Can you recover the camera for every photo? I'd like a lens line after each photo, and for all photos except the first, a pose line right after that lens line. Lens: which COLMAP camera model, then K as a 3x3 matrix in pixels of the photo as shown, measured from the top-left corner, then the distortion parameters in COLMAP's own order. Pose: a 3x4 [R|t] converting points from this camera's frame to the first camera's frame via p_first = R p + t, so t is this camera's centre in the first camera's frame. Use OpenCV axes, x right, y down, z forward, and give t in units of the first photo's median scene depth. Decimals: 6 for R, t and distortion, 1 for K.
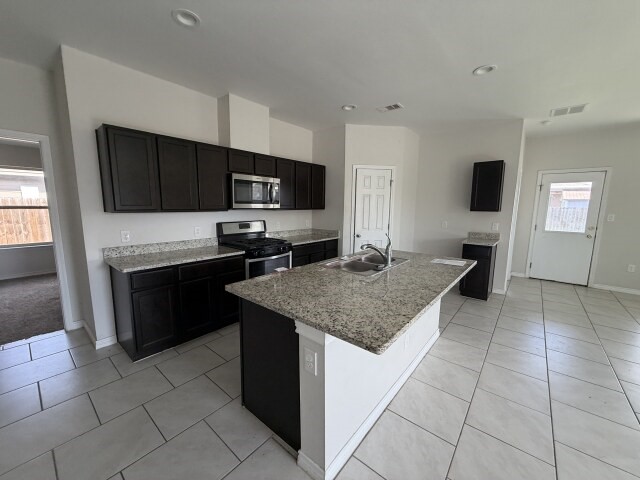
lens RADIAL K [[257.0, 0, 321.8], [0, 257.0, 240.0], [0, 0, 1]] dist [0.008491, 0.000798]
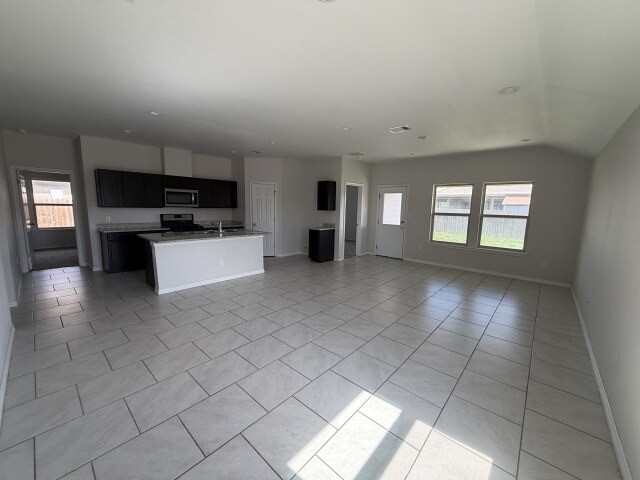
lens RADIAL K [[257.0, 0, 318.0], [0, 257.0, 240.7], [0, 0, 1]] dist [0.008491, 0.000798]
pose [[0.999095, 0.017130, -0.038934, 0.653263], [-0.017238, 0.999848, -0.002434, 0.088223], [0.038887, 0.003103, 0.999239, -0.653758]]
